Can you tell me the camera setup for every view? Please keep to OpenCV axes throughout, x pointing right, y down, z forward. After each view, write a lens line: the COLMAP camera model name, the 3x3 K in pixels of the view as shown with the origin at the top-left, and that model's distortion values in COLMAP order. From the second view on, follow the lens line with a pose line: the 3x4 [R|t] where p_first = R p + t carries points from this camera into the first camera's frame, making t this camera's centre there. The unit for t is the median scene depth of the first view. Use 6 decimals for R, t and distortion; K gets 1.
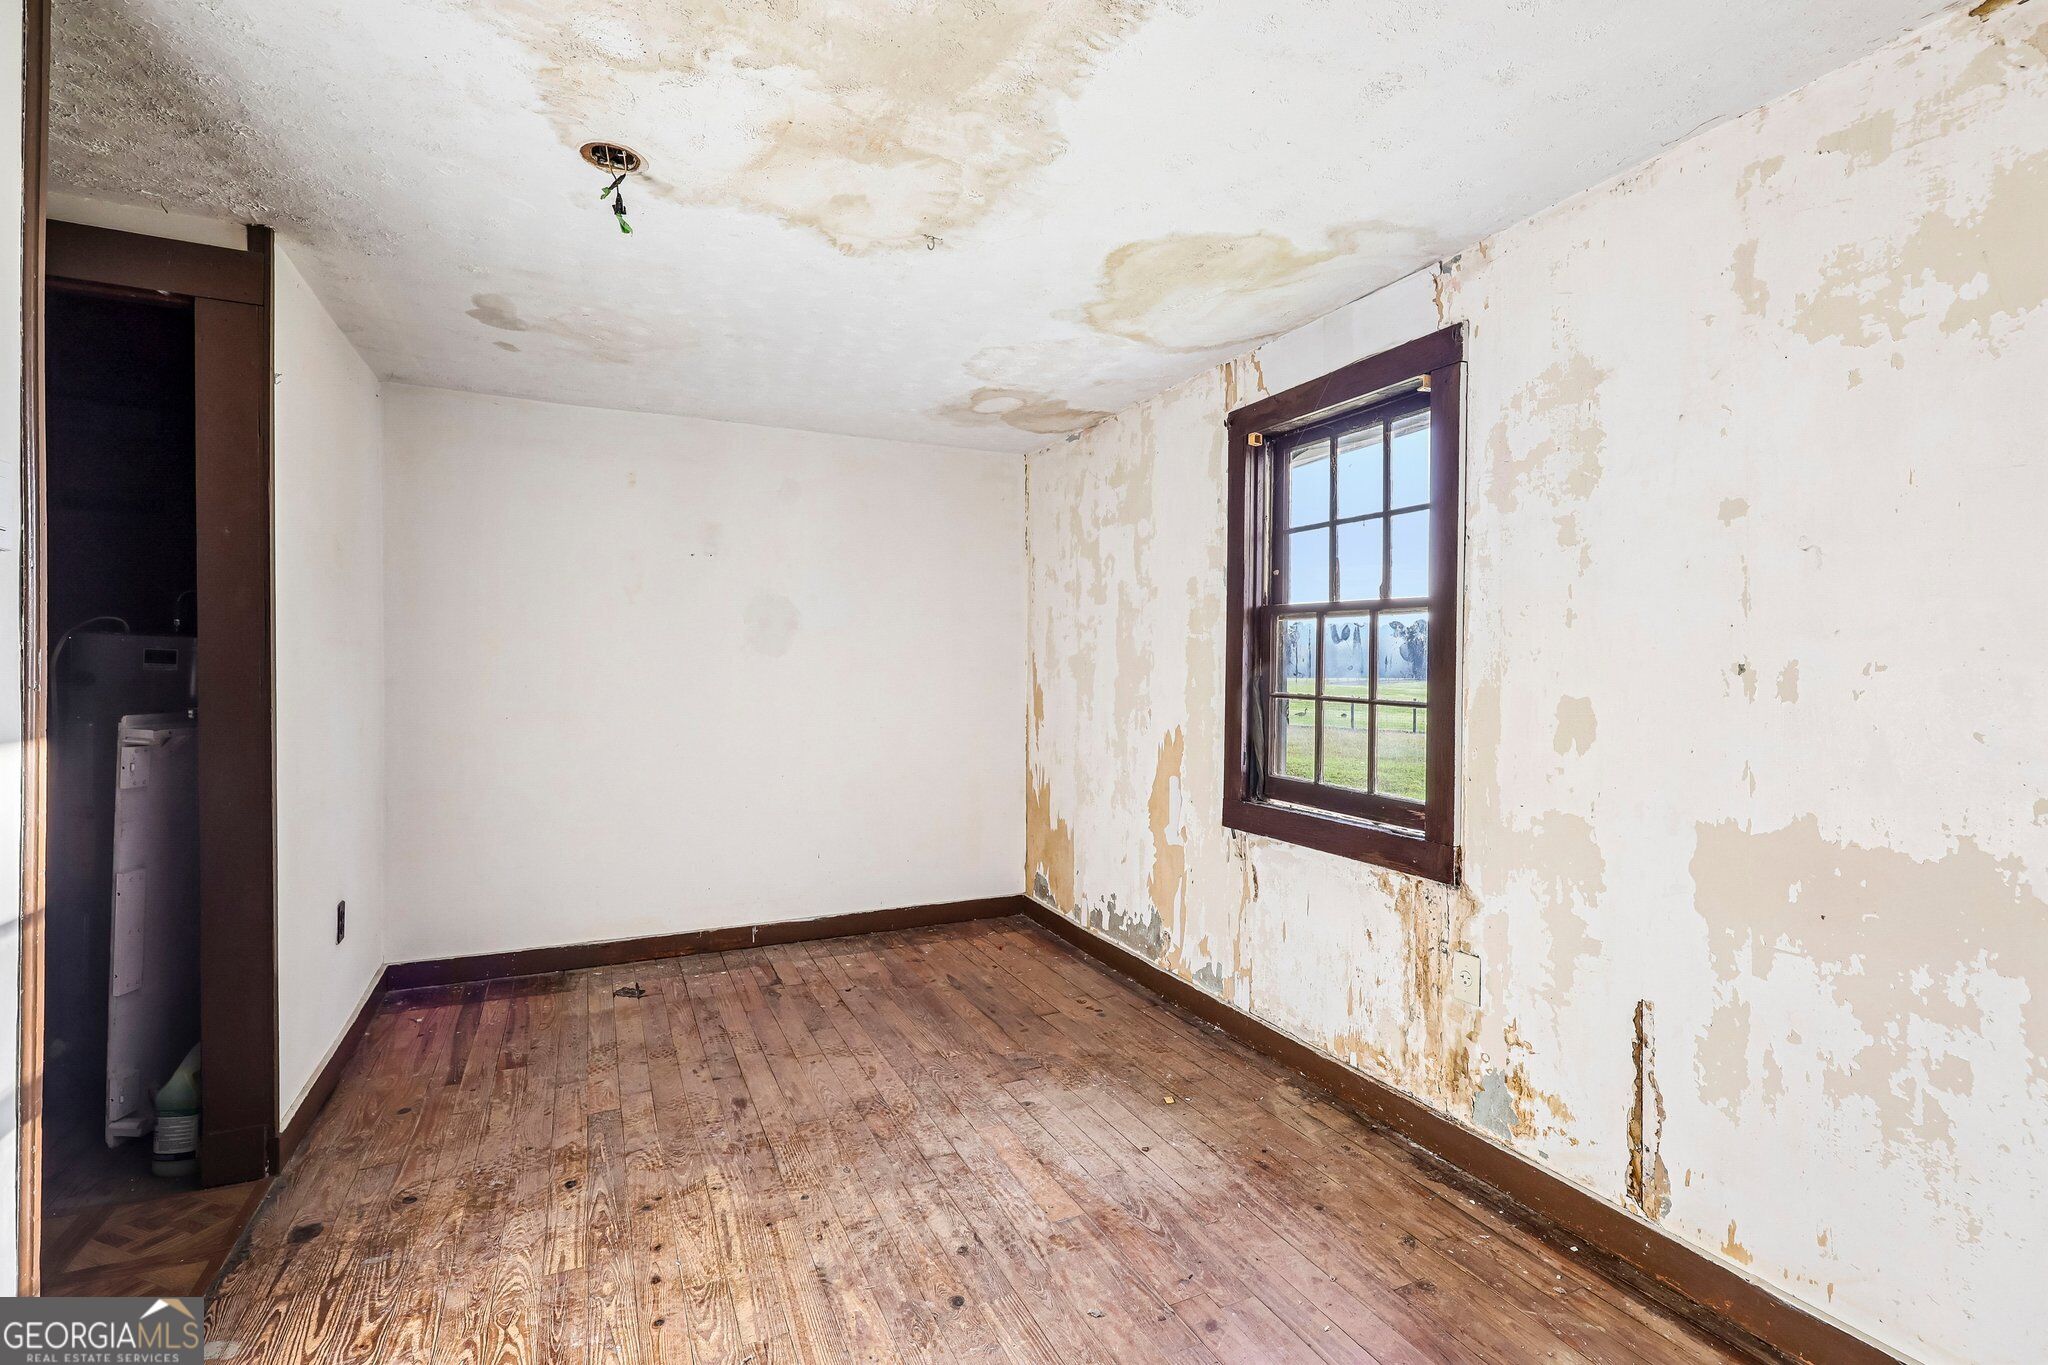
lens RADIAL K [[940.1, 0, 1023.3], [0, 940.1, 679.5], [0, 0, 1]] dist [0.001045, 0.000735]
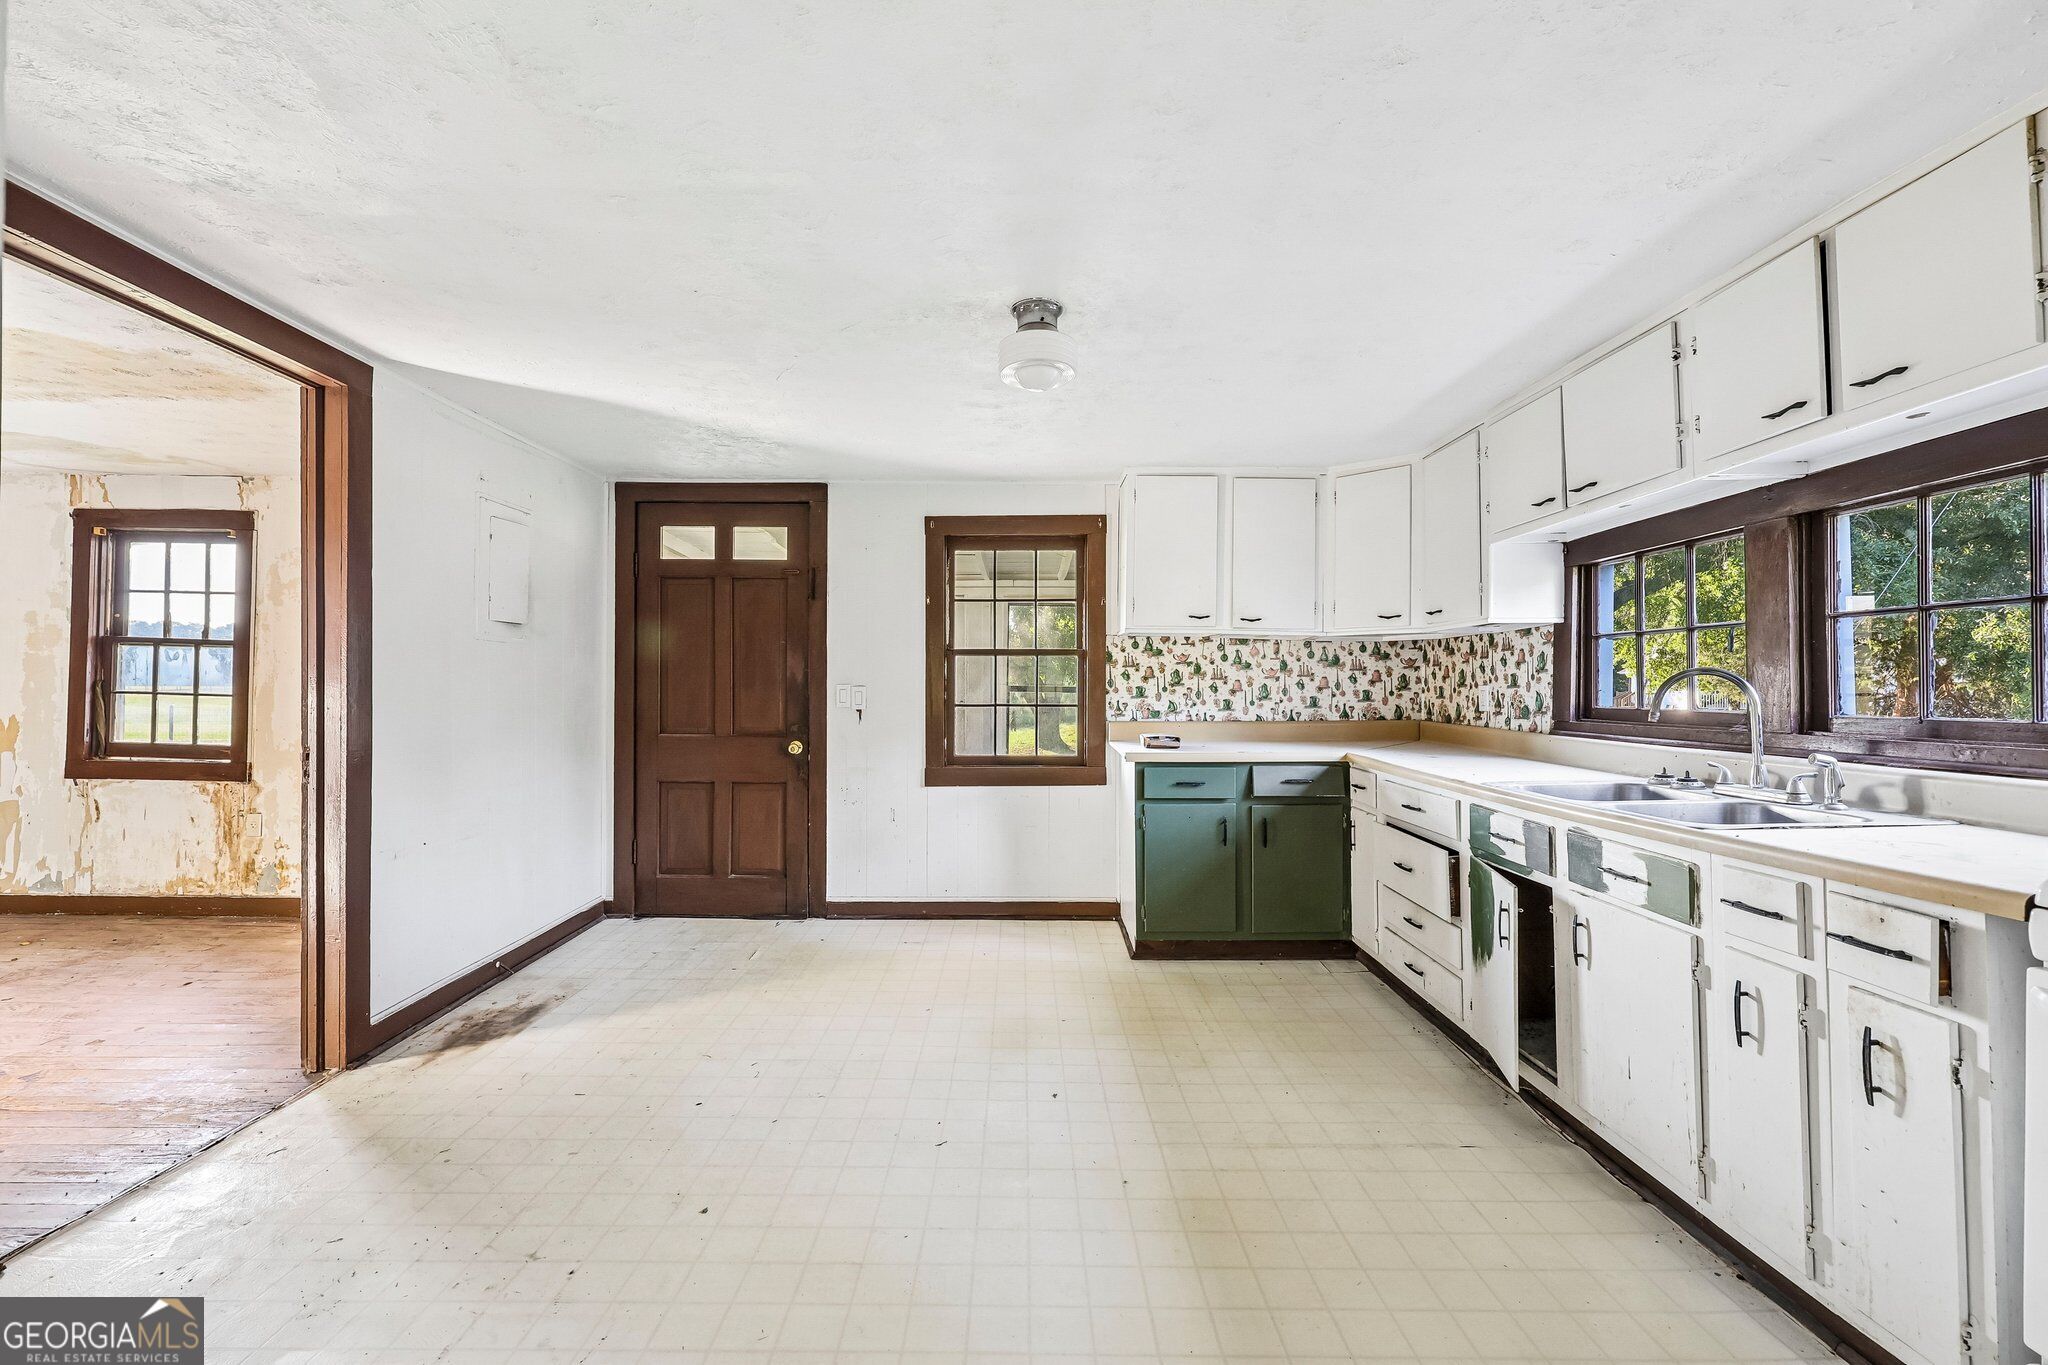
lens RADIAL K [[819.7, 0, 1028.1], [0, 819.7, 680.9], [0, 0, 1]] dist [-0.004556, 0.000965]
pose [[0.415783, 0.008488, 0.909424, -0.458819], [0.000344, 0.999955, -0.009491, 0.014668], [-0.909464, 0.004259, 0.415762, -1.297158]]
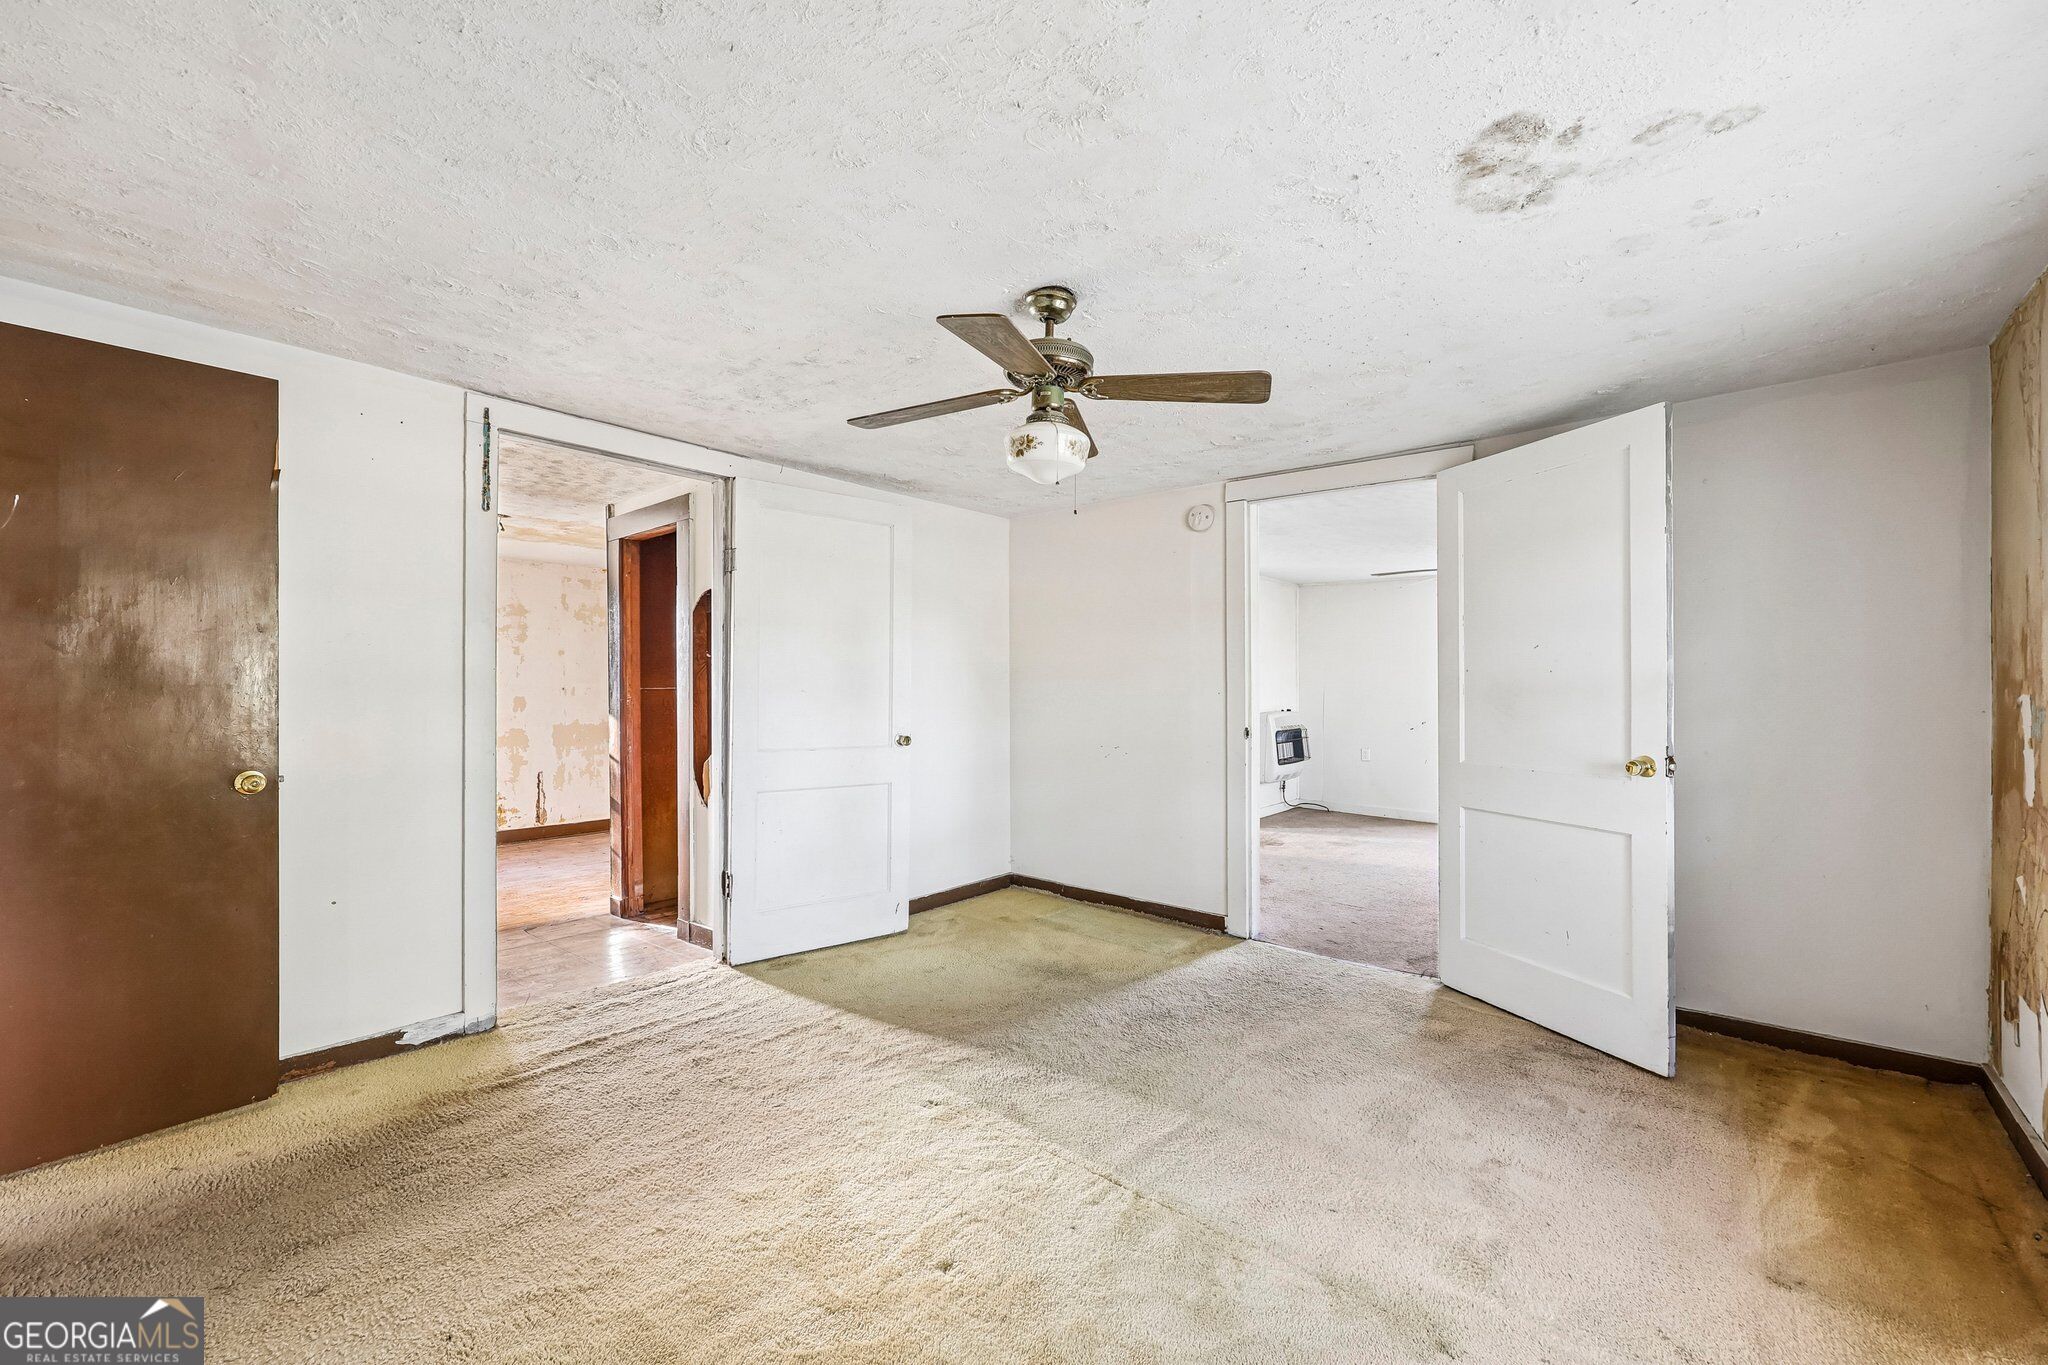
lens RADIAL K [[819.7, 0, 1024.2], [0, 819.7, 682.6], [0, 0, 1]] dist [-0.004556, 0.000965]
pose [[-0.411734, 0.004272, 0.911294, -2.746692], [0.005892, 0.999981, -0.002026, -0.014665], [-0.911285, 0.004535, -0.411751, 0.454087]]
